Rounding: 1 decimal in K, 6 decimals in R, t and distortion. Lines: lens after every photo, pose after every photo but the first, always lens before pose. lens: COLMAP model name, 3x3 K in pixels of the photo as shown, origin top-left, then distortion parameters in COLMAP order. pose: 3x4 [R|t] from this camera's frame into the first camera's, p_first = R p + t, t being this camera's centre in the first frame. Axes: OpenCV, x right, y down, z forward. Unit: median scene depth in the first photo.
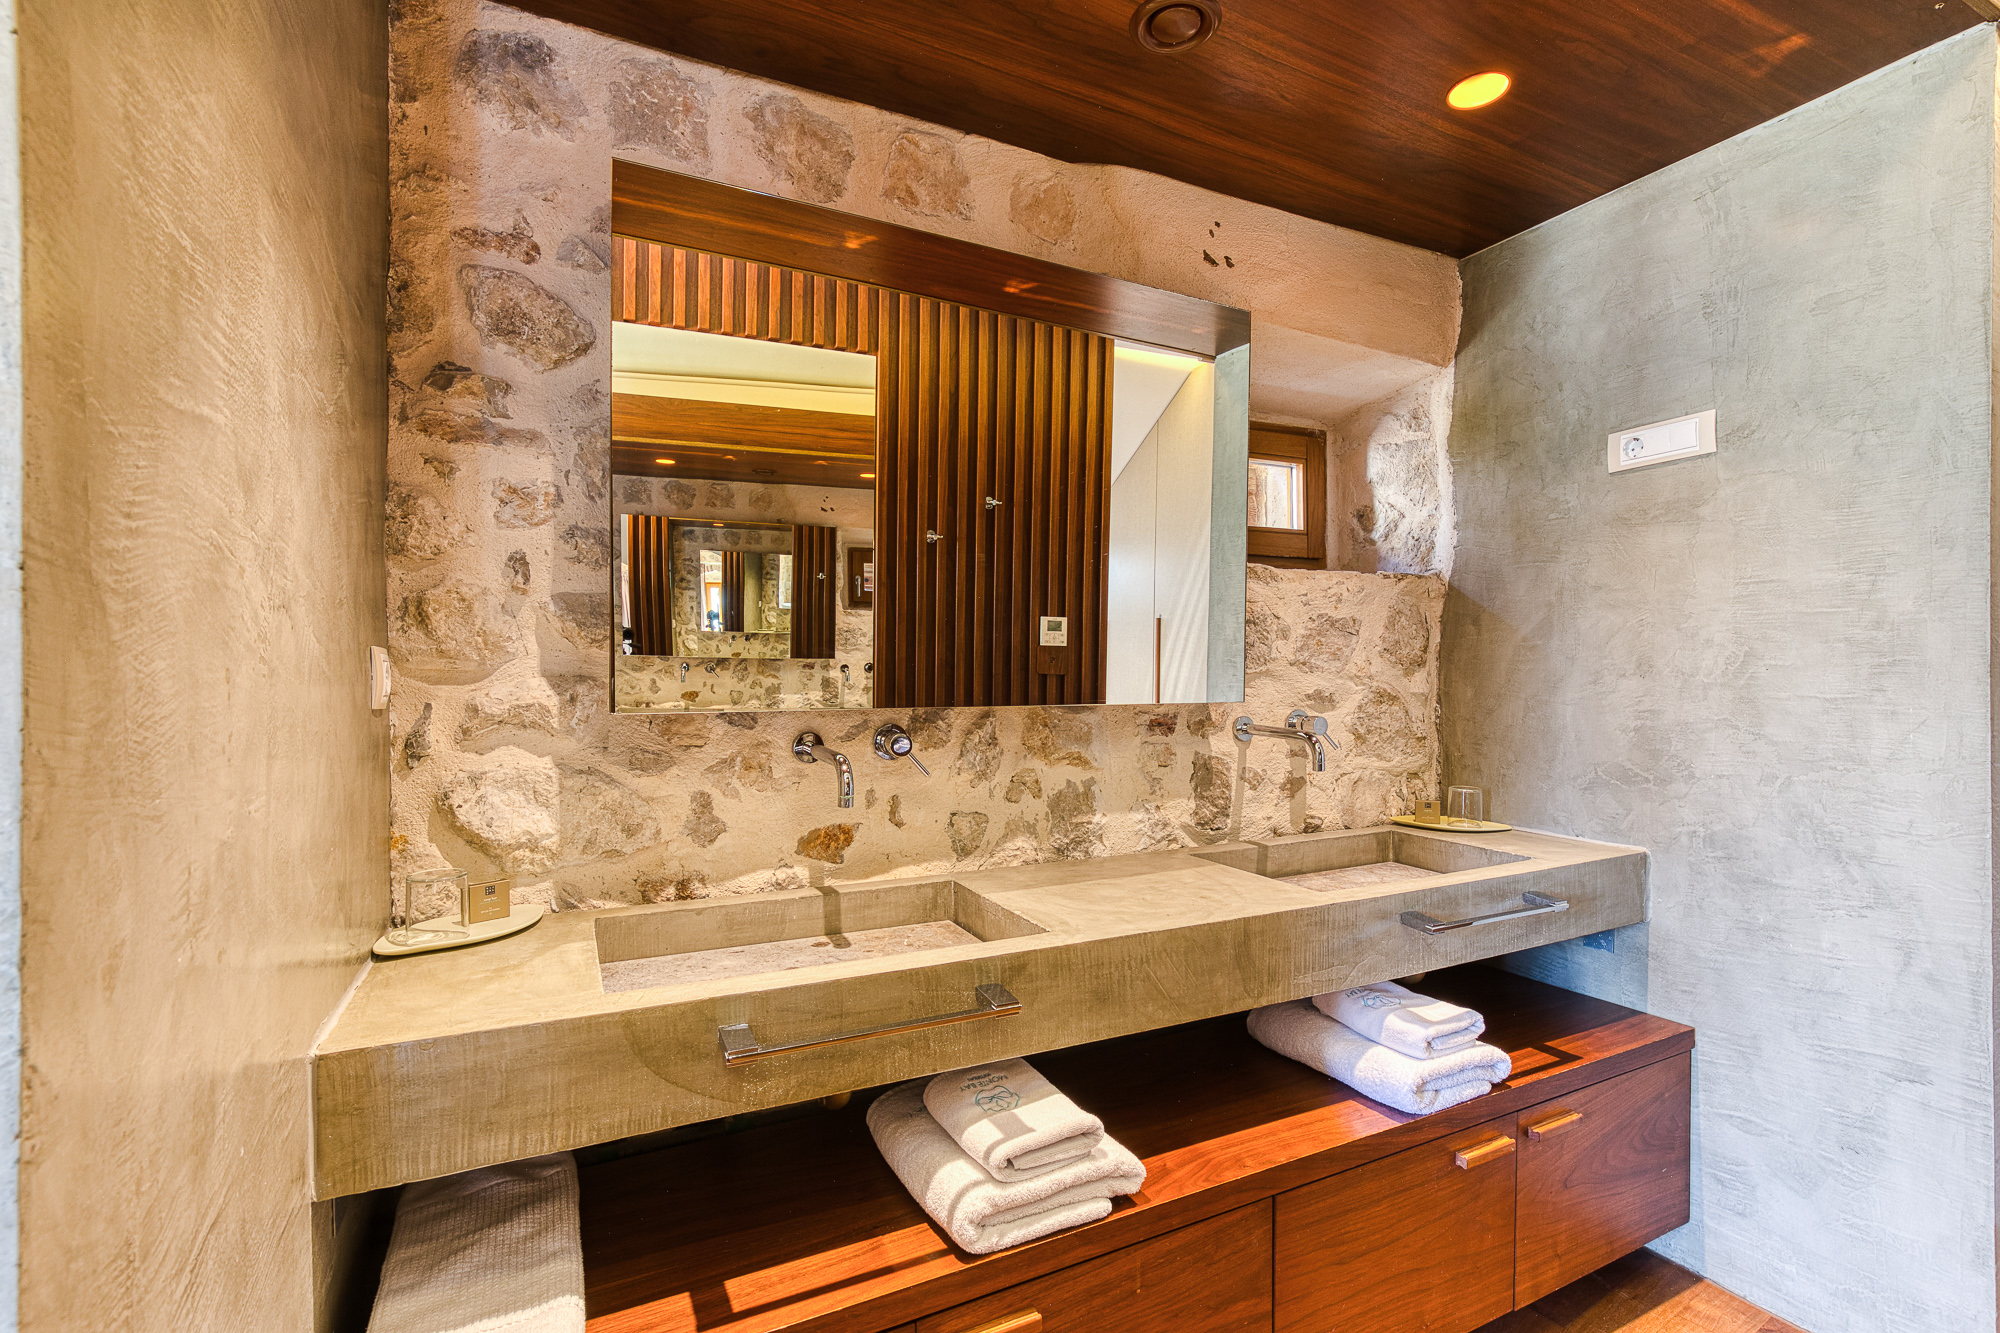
lens RADIAL K [[935.6, 0, 1015.9], [0, 935.6, 671.3], [0, 0, 1]] dist [-0.015060, -0.000018]
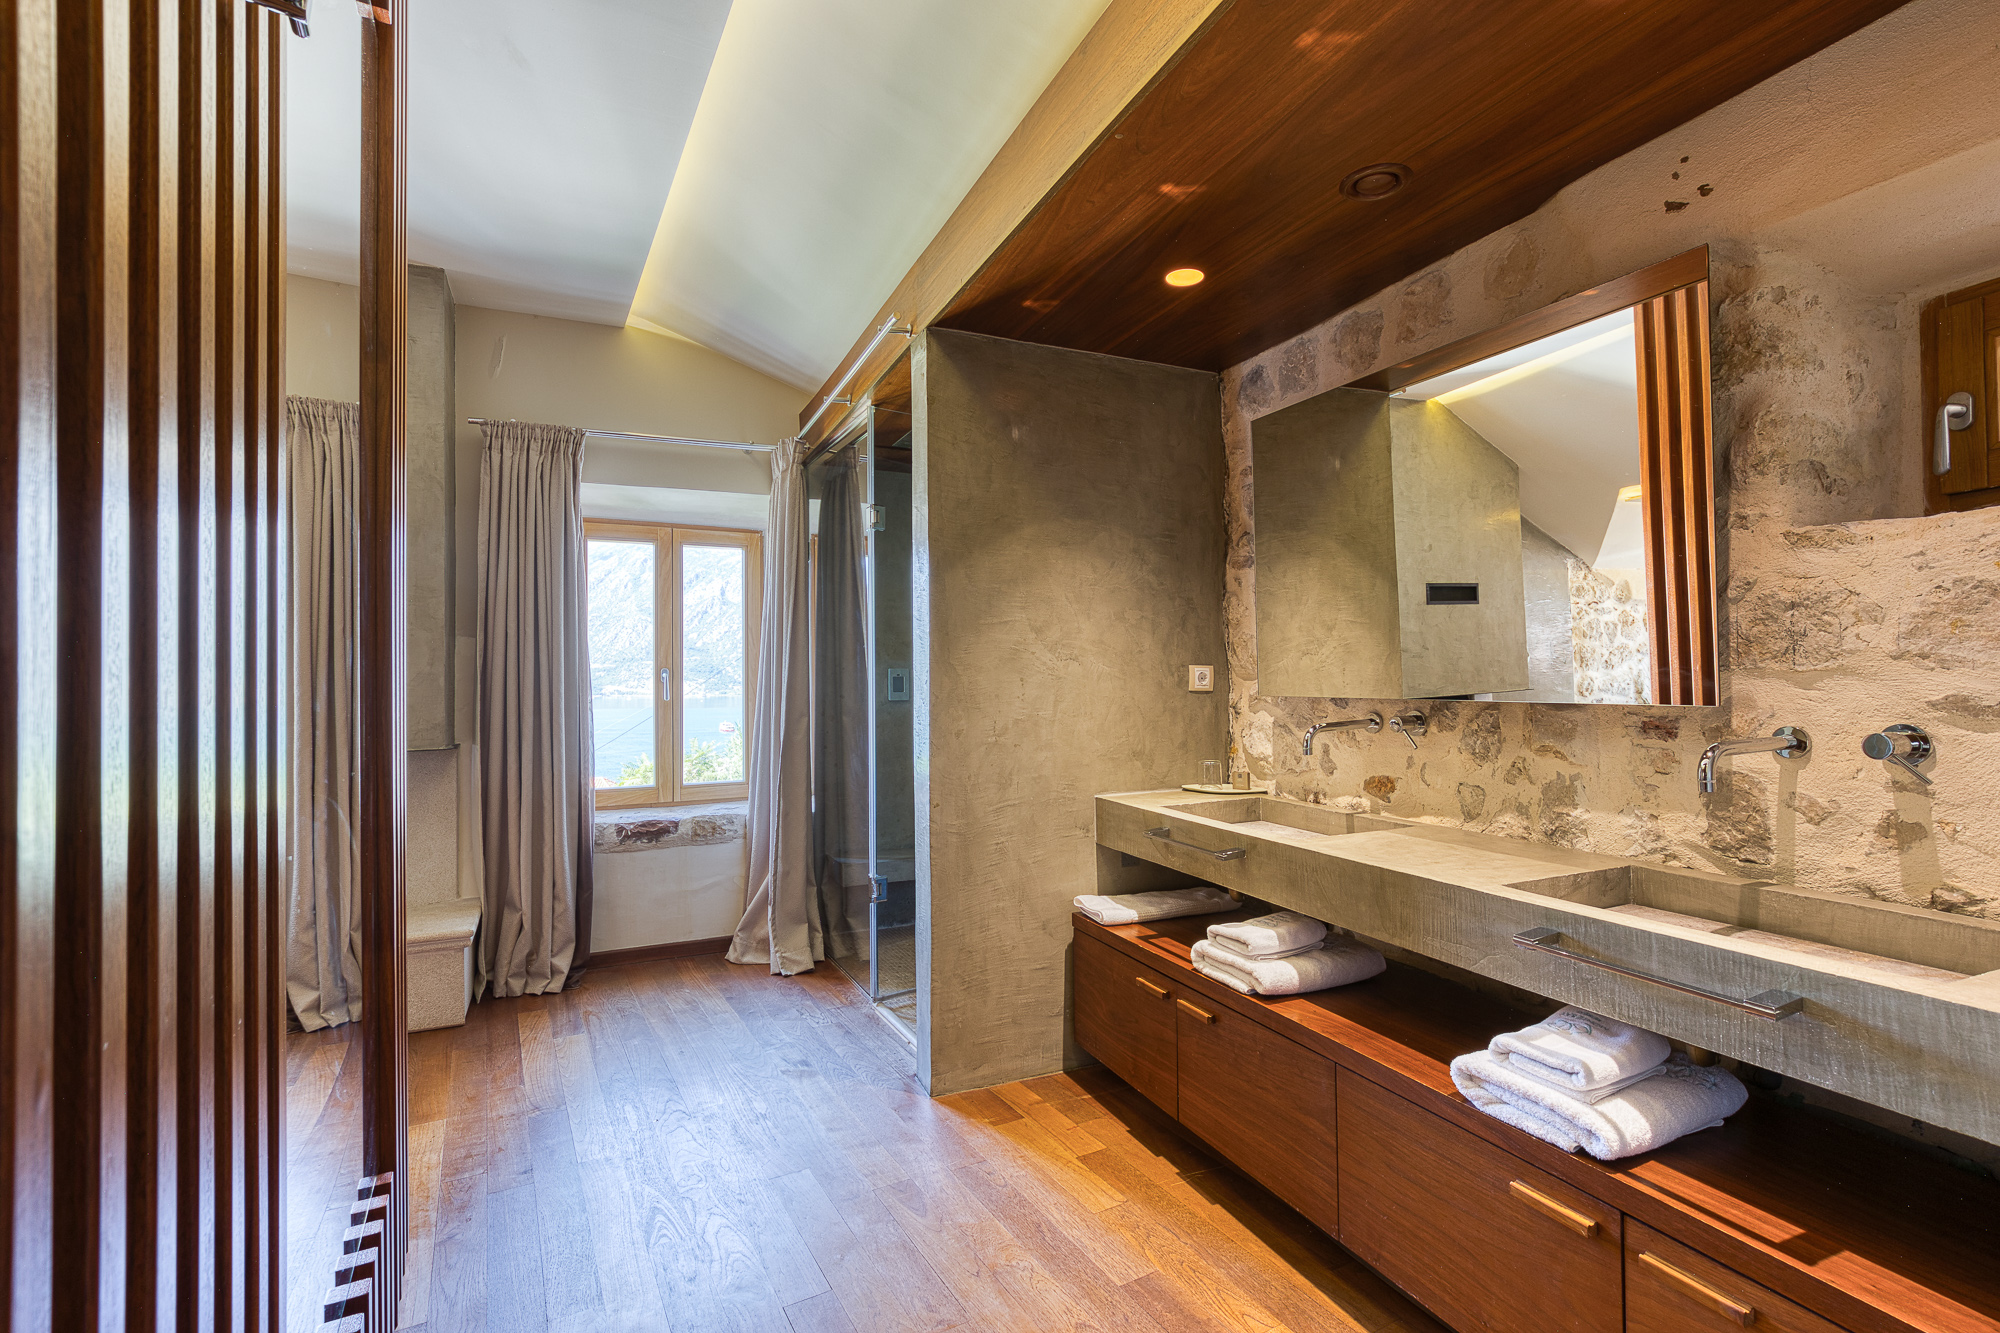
lens RADIAL K [[935.6, 0, 1015.9], [0, 935.6, 671.3], [0, 0, 1]] dist [-0.015060, -0.000018]
pose [[-0.066556, -0.009992, -0.997733, 1.167140], [0.001832, 0.999947, -0.010136, 0.009656], [0.997781, -0.002502, -0.066534, 0.446986]]
